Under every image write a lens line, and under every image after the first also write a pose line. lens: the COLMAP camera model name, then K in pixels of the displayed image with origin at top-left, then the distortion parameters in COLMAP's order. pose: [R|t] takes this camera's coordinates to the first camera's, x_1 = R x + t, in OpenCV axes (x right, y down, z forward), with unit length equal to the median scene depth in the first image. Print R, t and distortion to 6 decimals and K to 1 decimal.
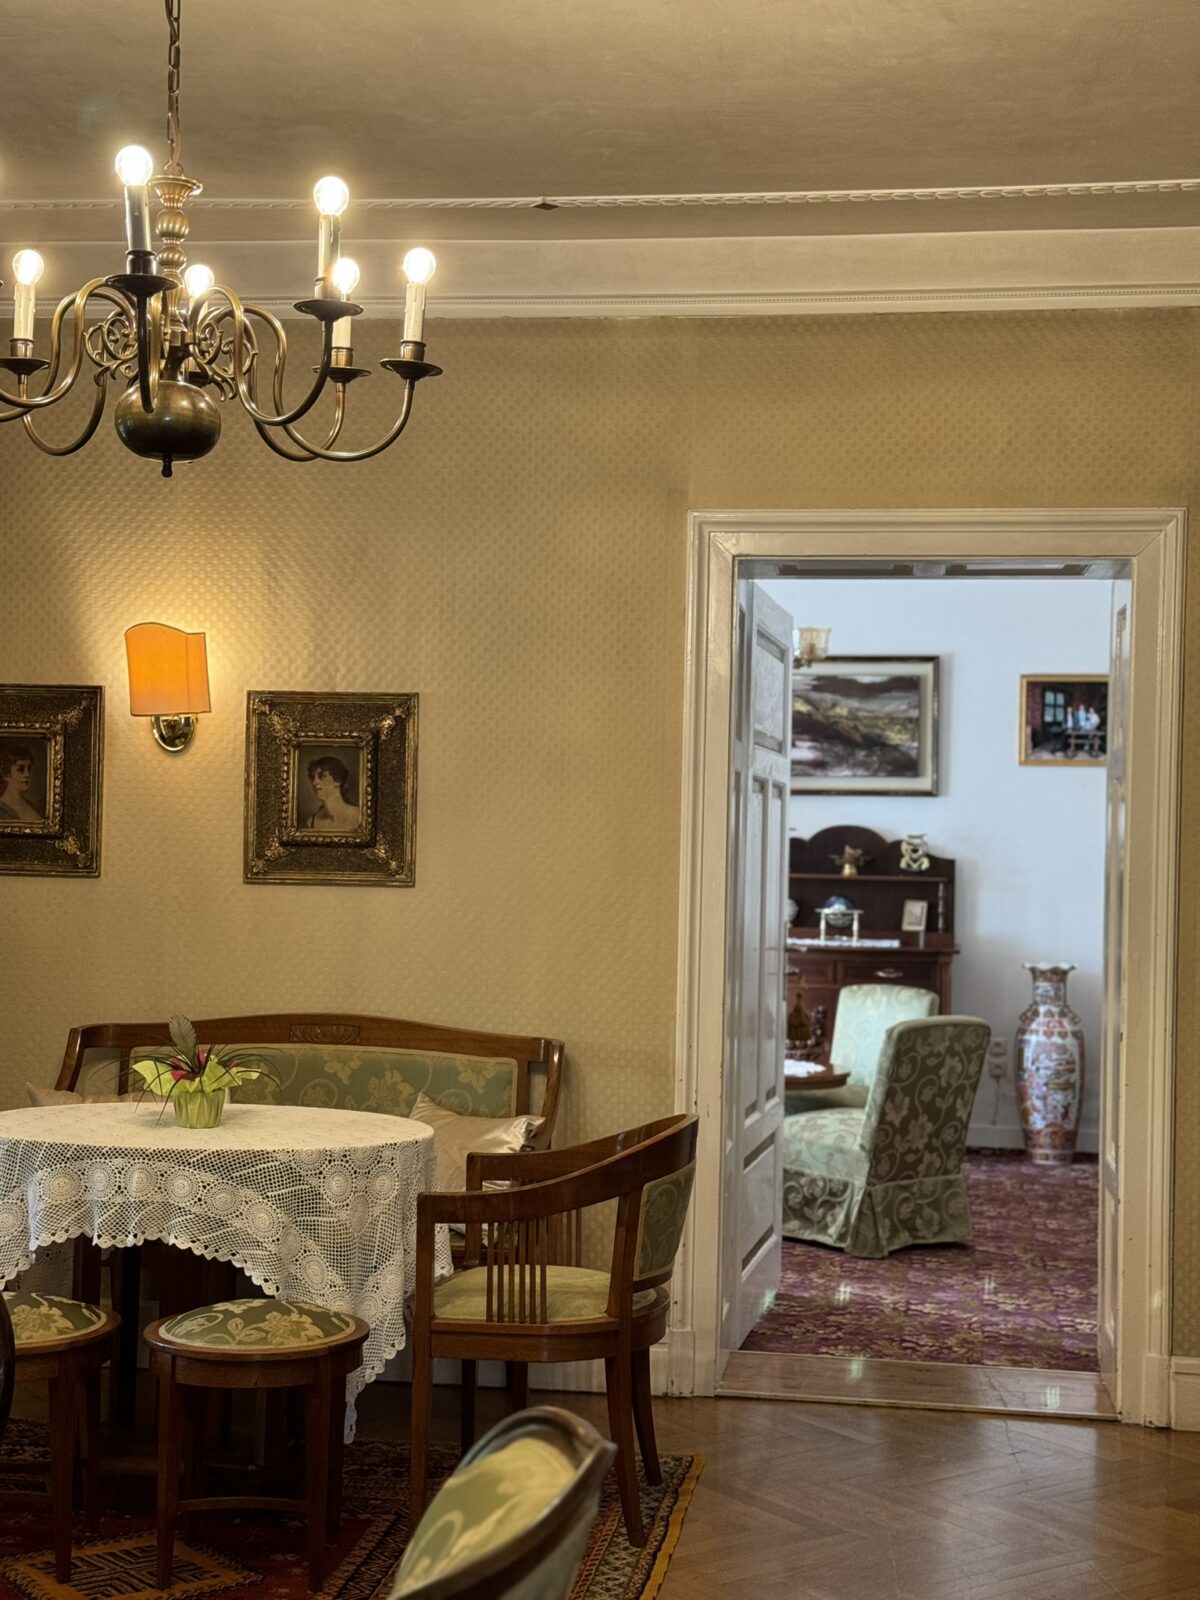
lens RADIAL K [[2259.7, 0, 600.0], [0, 2259.7, 800.0], [0, 0, 1]] dist [0.307754, -1.154145]
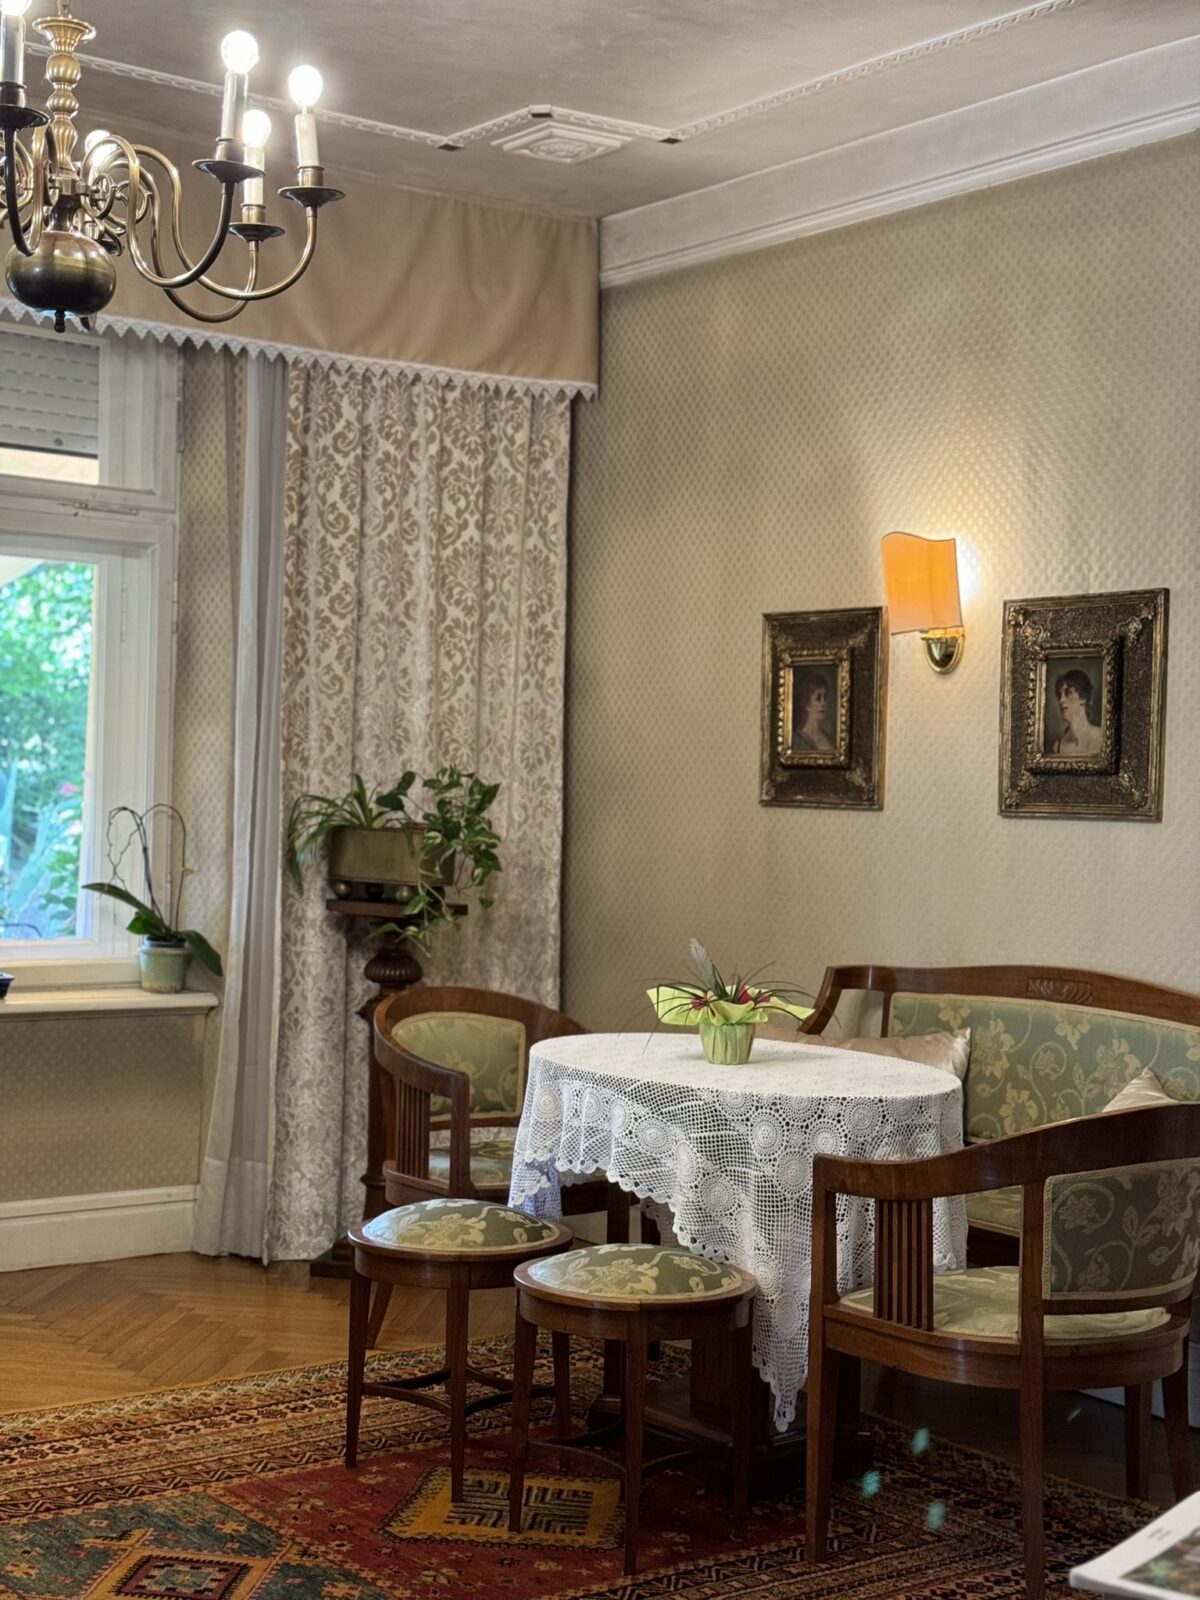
lens RADIAL K [[2259.7, 0, 600.0], [0, 2259.7, 800.0], [0, 0, 1]] dist [0.307754, -1.154145]
pose [[0.713505, -0.000016, -0.700650, 0.359054], [-0.000243, 1.000000, -0.000270, 0.030402], [0.700650, 0.000363, 0.713505, 0.255591]]
